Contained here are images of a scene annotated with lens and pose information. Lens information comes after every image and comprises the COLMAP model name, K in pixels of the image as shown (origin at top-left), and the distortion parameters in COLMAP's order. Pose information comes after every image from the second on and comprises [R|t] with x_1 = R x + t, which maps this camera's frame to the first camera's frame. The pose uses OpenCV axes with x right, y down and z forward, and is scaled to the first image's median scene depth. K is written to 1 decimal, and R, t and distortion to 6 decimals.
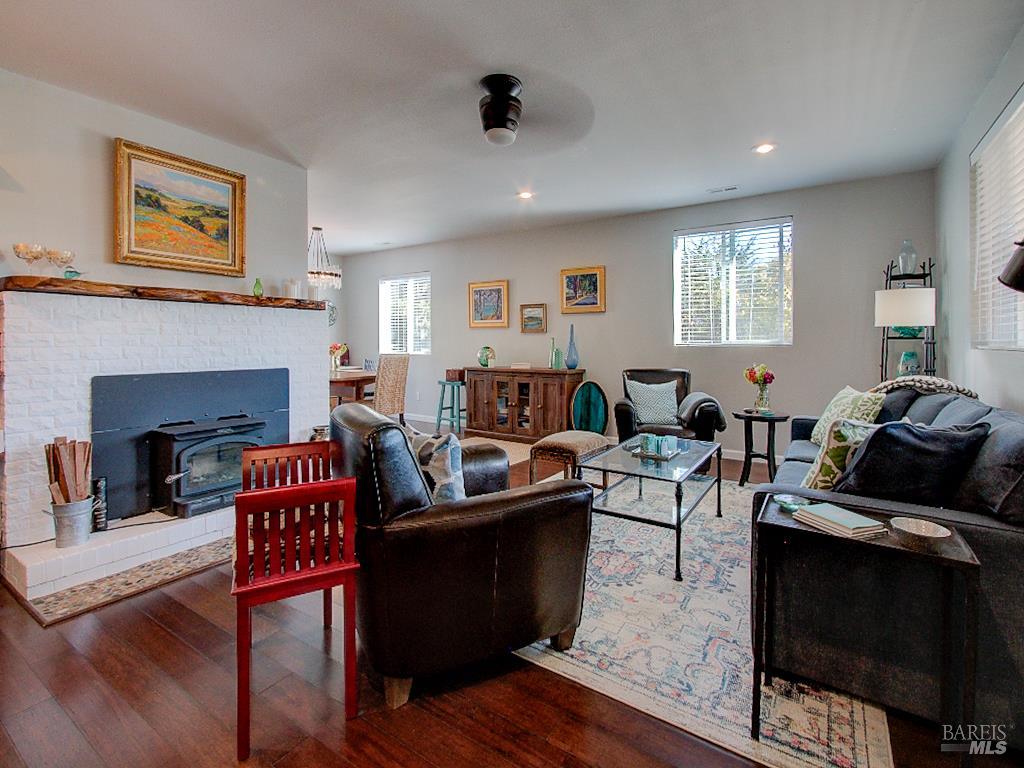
lens RADIAL K [[490.8, 0, 533.2], [0, 490.8, 336.3], [0, 0, 1]] dist [-0.003578, 0.004153]
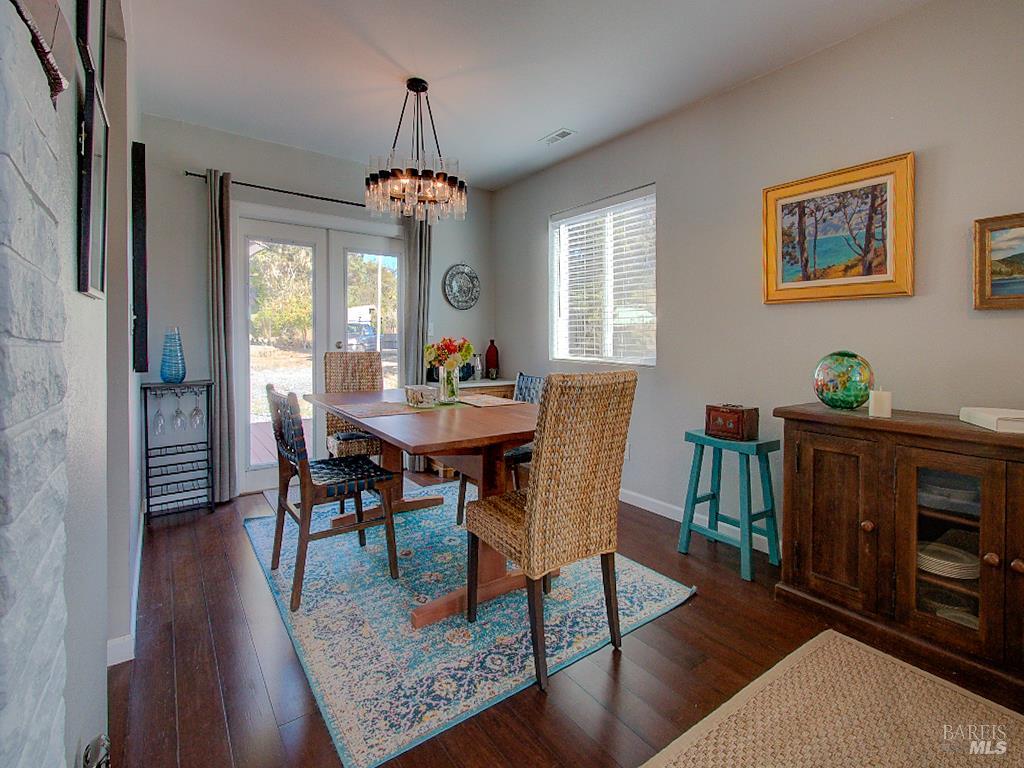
lens RADIAL K [[490.8, 0, 520.3], [0, 490.8, 345.0], [0, 0, 1]] dist [-0.003578, 0.004153]
pose [[0.932799, 0.010472, -0.360246, -0.369674], [-0.001932, 0.999709, 0.024058, 0.017679], [0.360393, -0.021745, 0.932547, 1.202592]]
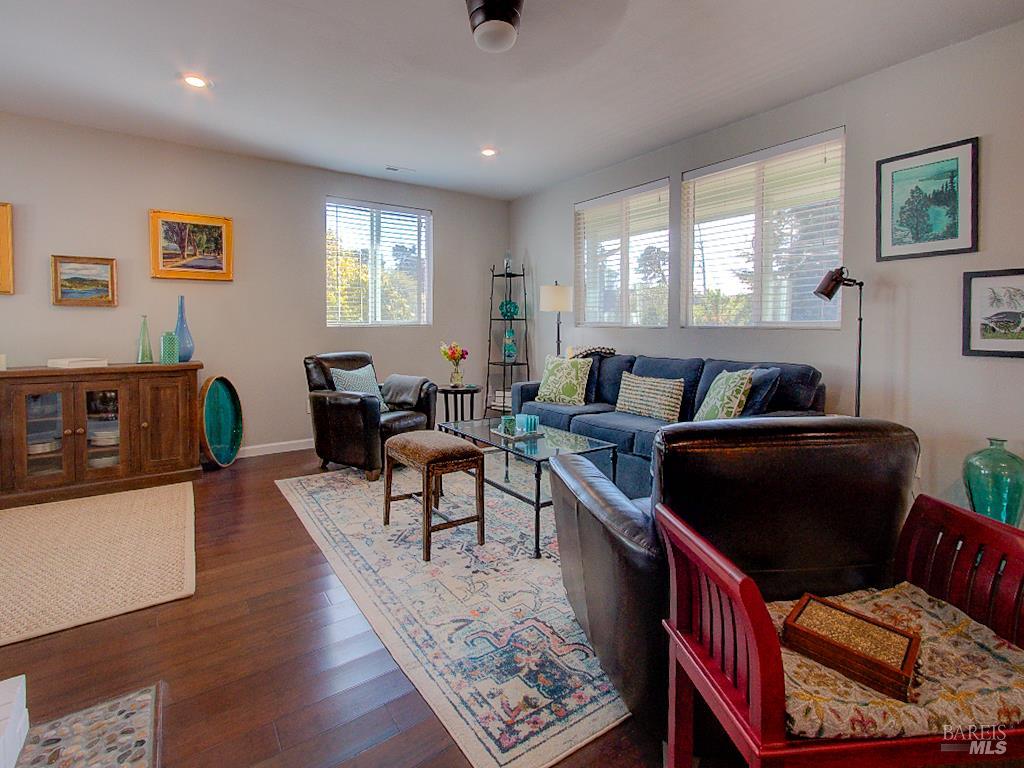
lens RADIAL K [[490.8, 0, 485.8], [0, 490.8, 329.6], [0, 0, 1]] dist [-0.003578, 0.004153]
pose [[0.415637, -0.010814, 0.909466, -0.663664], [-0.011658, 0.999784, 0.017216, 0.010946], [-0.909456, -0.017758, 0.415421, 0.630419]]
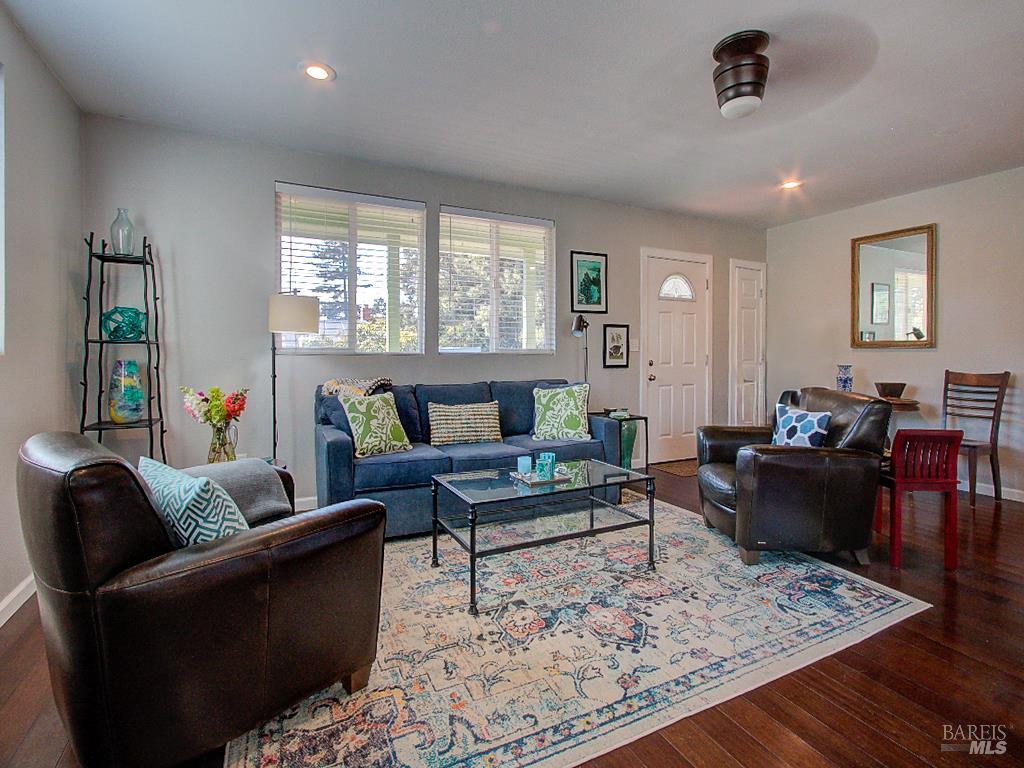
lens RADIAL K [[490.8, 0, 526.4], [0, 490.8, 360.7], [0, 0, 1]] dist [-0.003578, 0.004153]
pose [[-0.858505, -0.015802, 0.512561, -0.161580], [-0.012477, 0.999873, 0.009929, 0.022901], [-0.512653, 0.002129, -0.858593, 1.712658]]
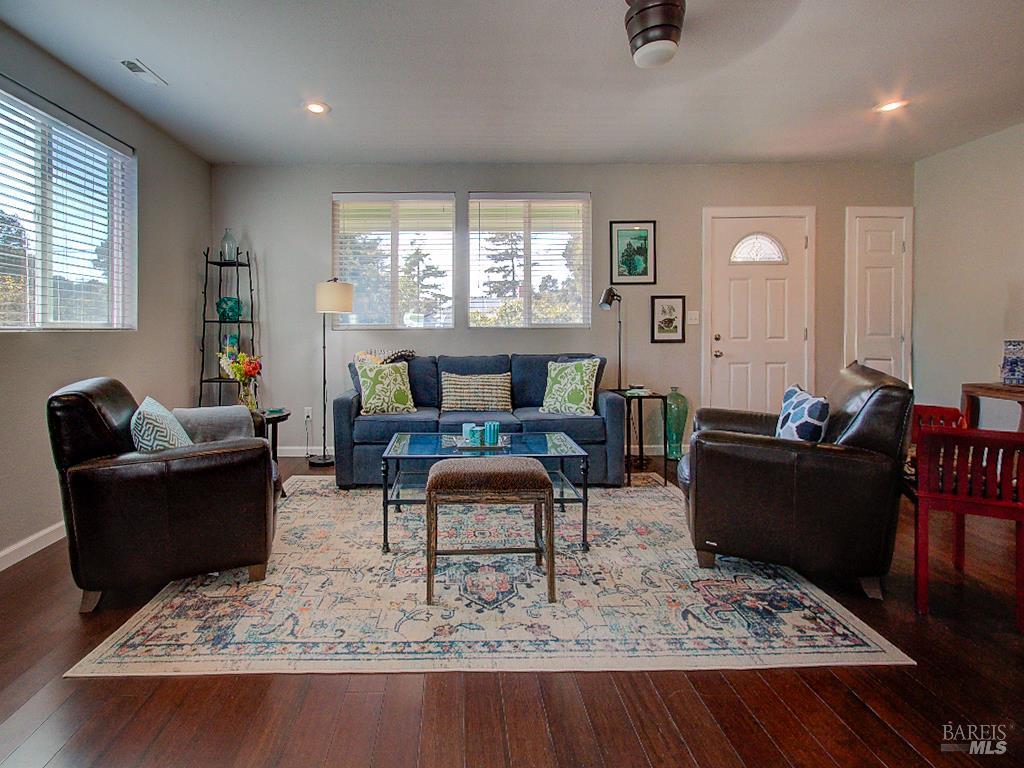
lens RADIAL K [[490.8, 0, 473.3], [0, 490.8, 329.9], [0, 0, 1]] dist [-0.003578, 0.004153]
pose [[-0.547963, -0.001505, 0.836501, -0.495111], [-0.006088, 0.999979, -0.002189, 0.026910], [-0.836480, -0.006292, -0.547961, 1.477647]]
